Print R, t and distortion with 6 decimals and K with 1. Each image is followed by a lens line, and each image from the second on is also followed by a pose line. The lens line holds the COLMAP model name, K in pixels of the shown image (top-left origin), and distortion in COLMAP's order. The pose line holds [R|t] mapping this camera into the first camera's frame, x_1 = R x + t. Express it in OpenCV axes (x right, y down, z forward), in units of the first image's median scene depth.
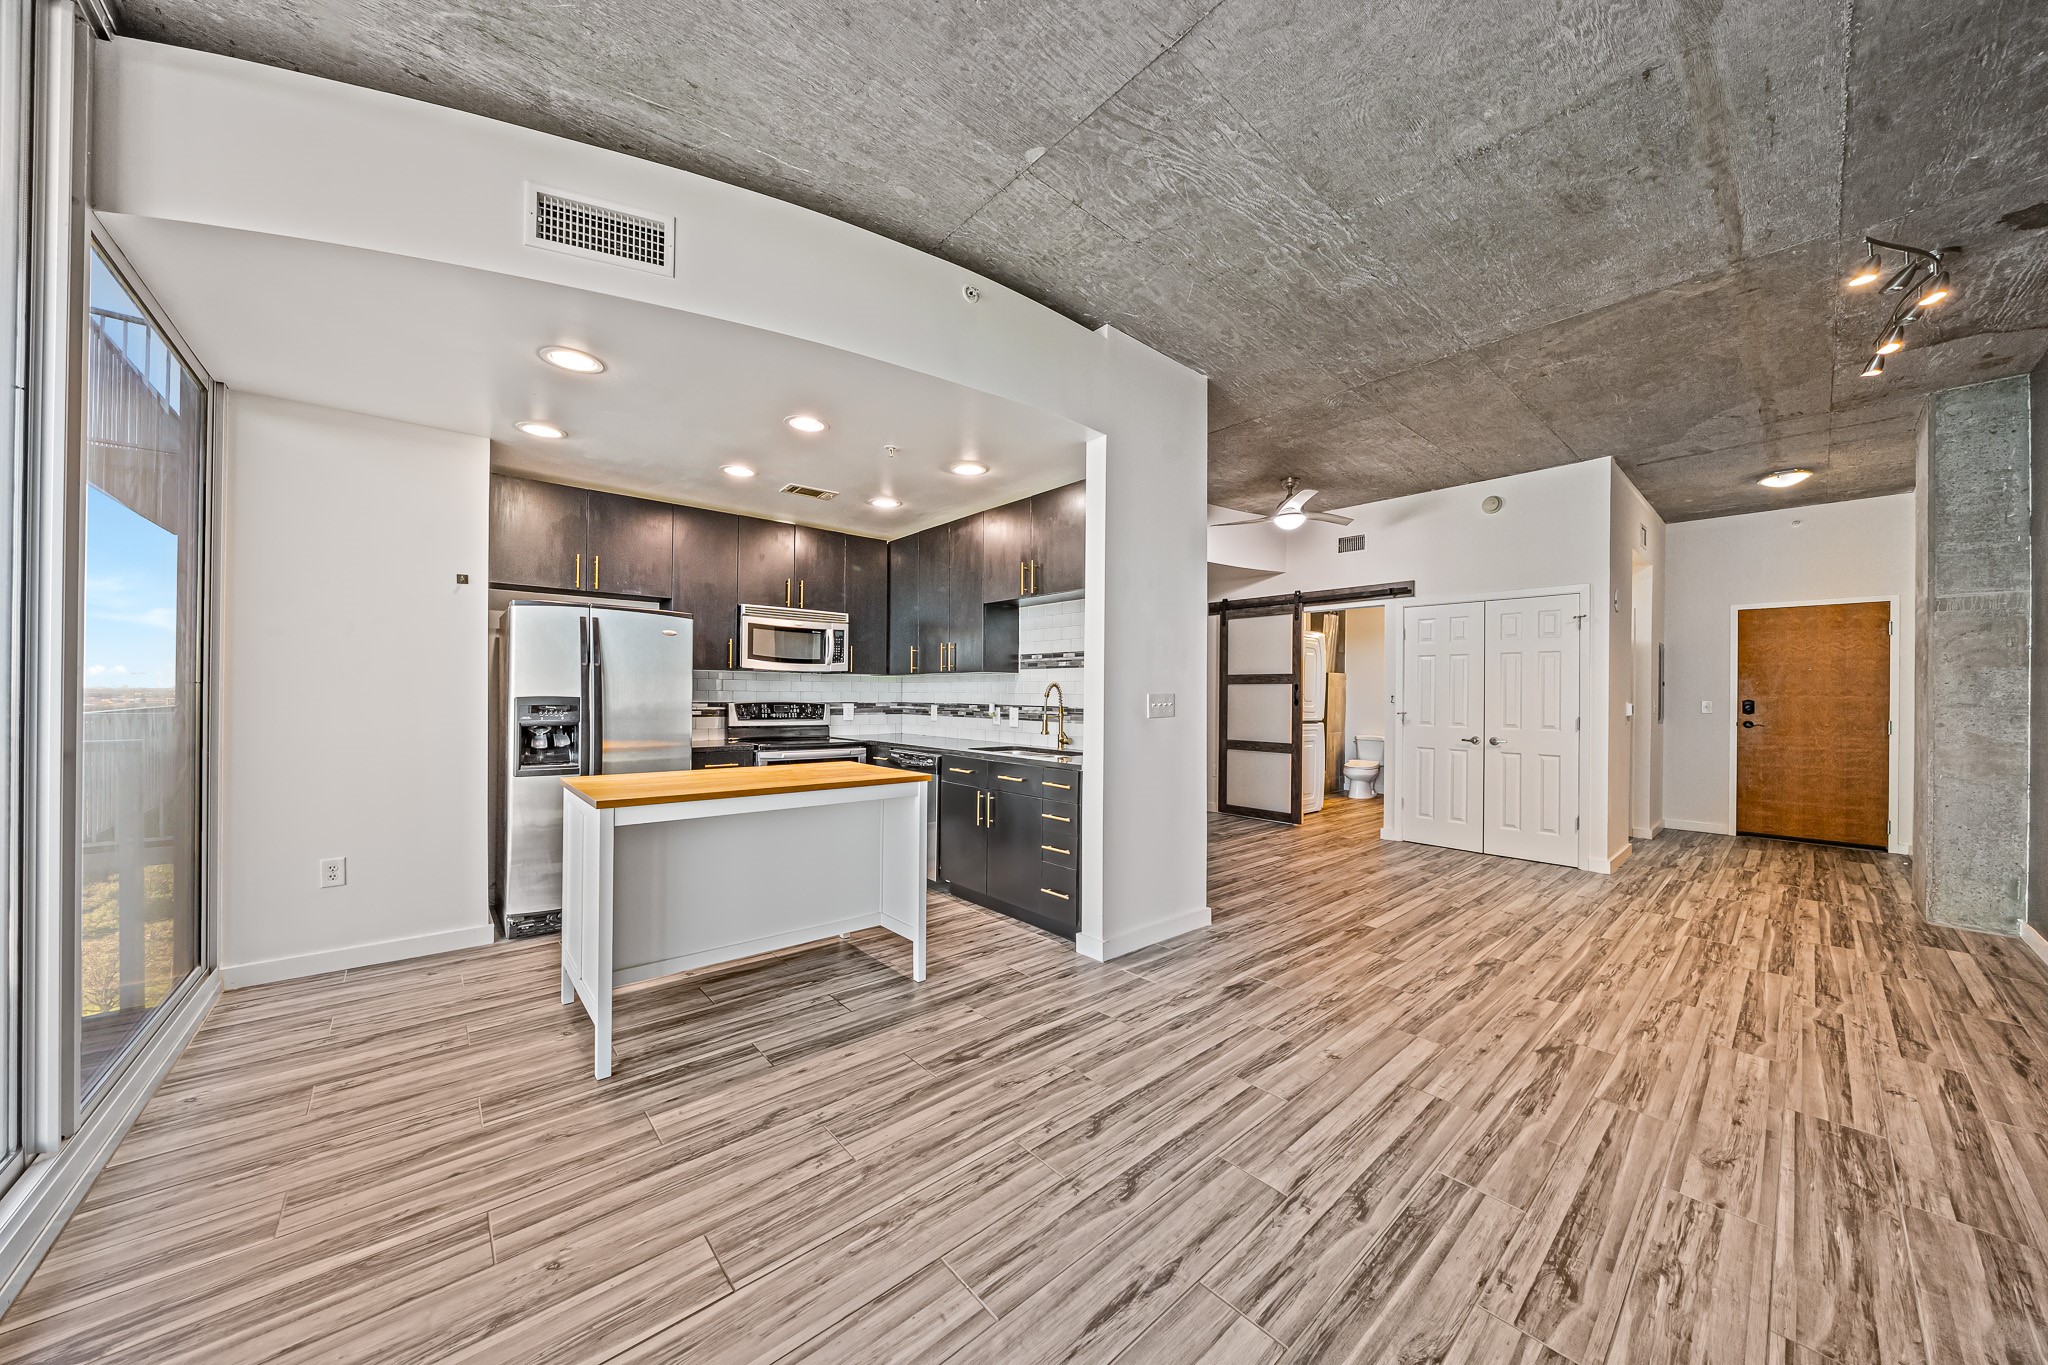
lens RADIAL K [[699.7, 0, 1028.9], [0, 699.7, 695.0], [0, 0, 1]] dist [-0.007337, 0.000346]
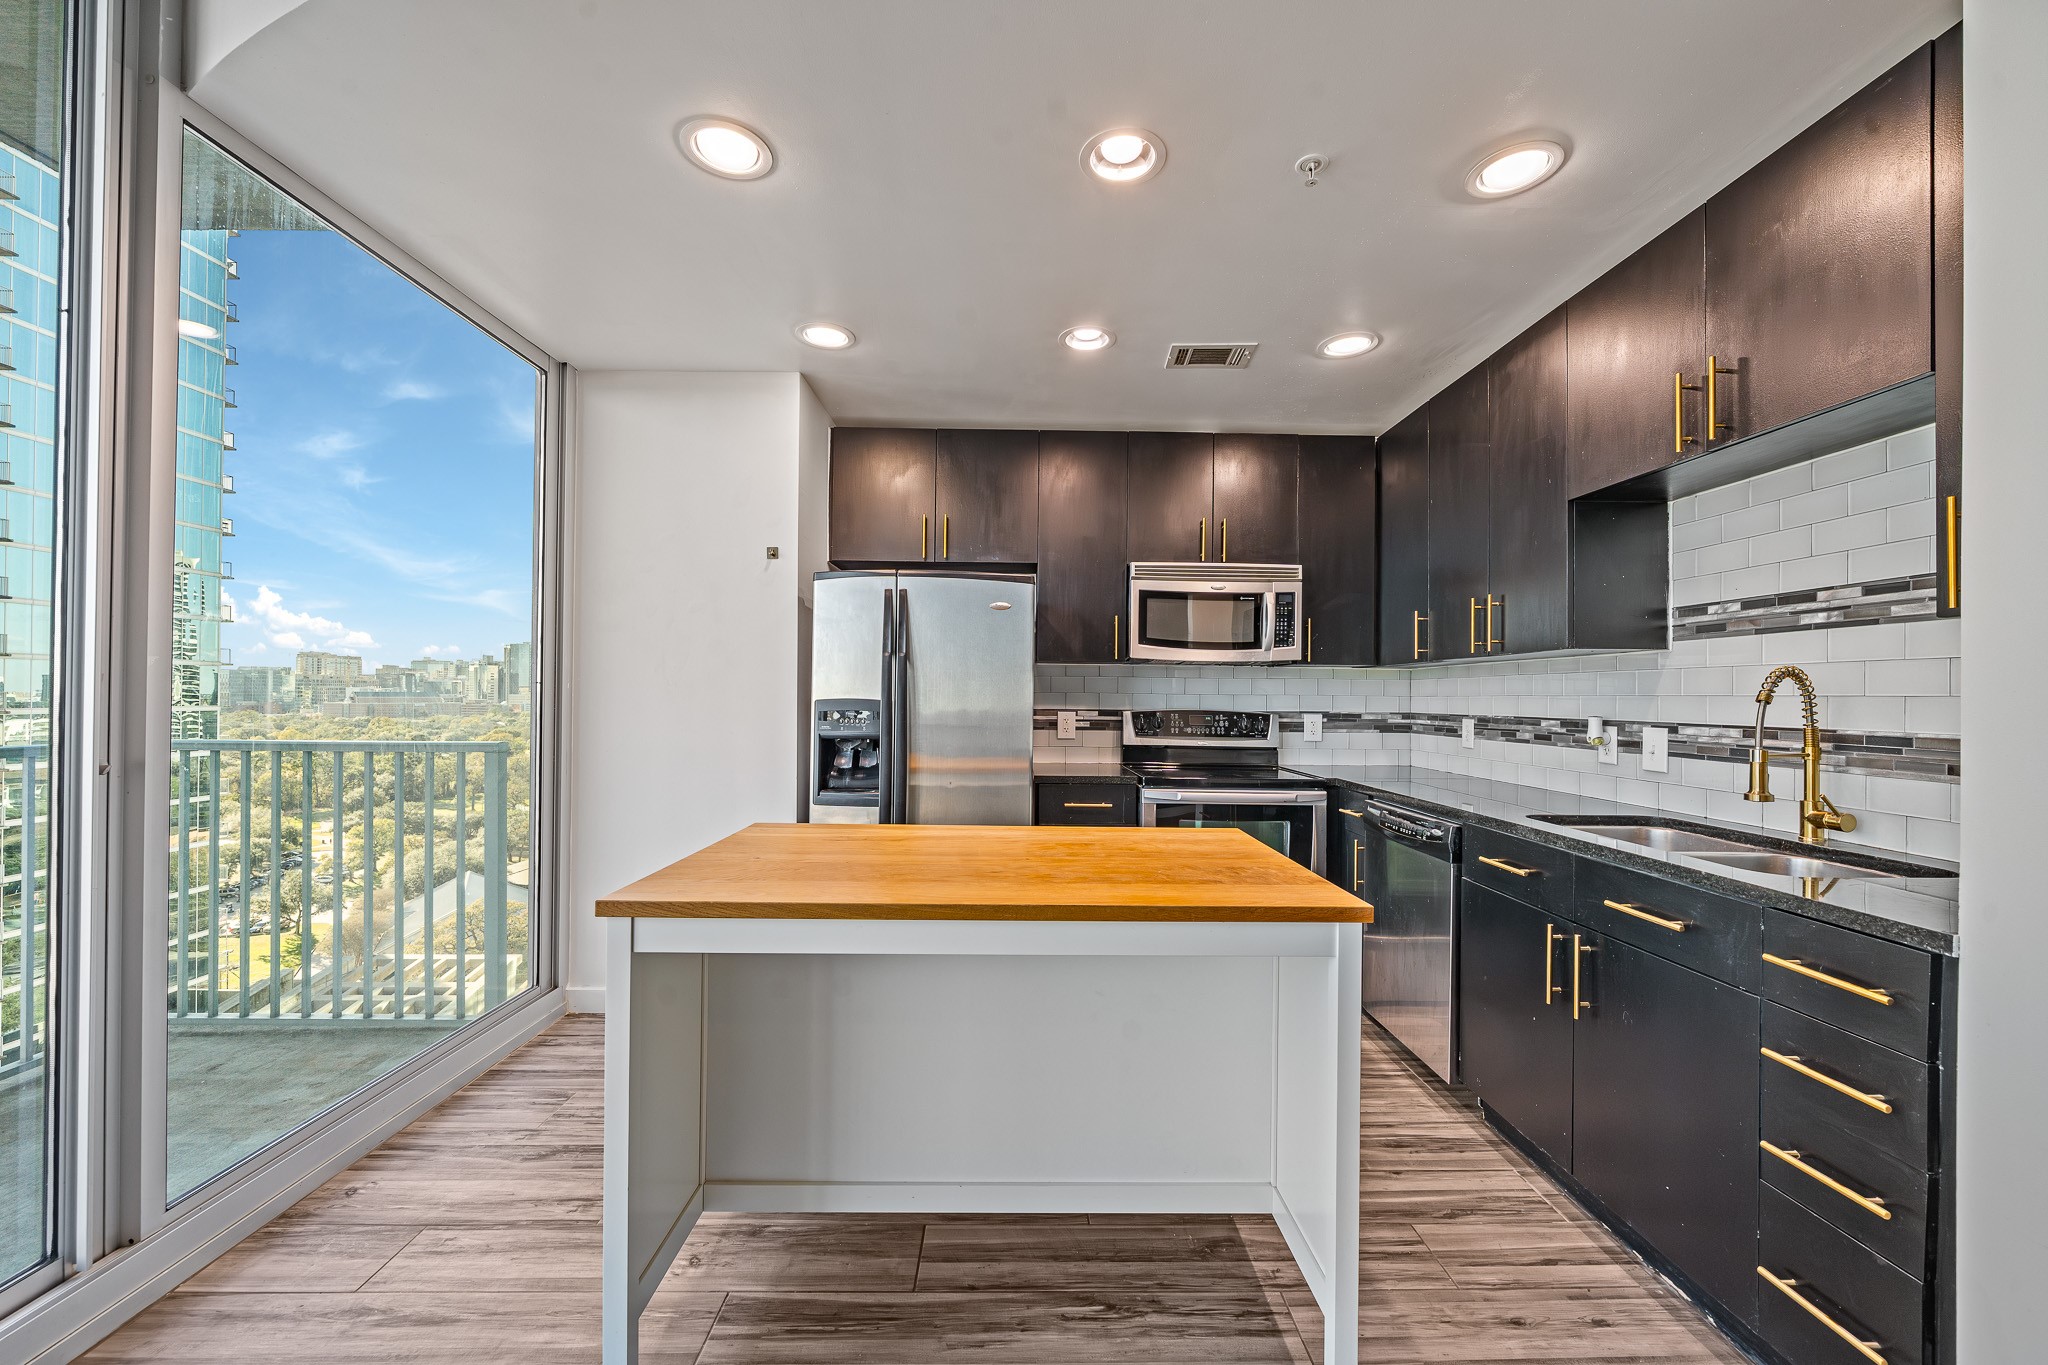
lens RADIAL K [[783.2, 0, 1024.1], [0, 783.2, 691.3], [0, 0, 1]] dist [-0.001222, -0.000015]
pose [[0.763956, -0.005418, -0.645245, -0.006777], [-0.004429, 0.999897, -0.013639, 0.003291], [0.645253, 0.013277, 0.763854, 0.365298]]
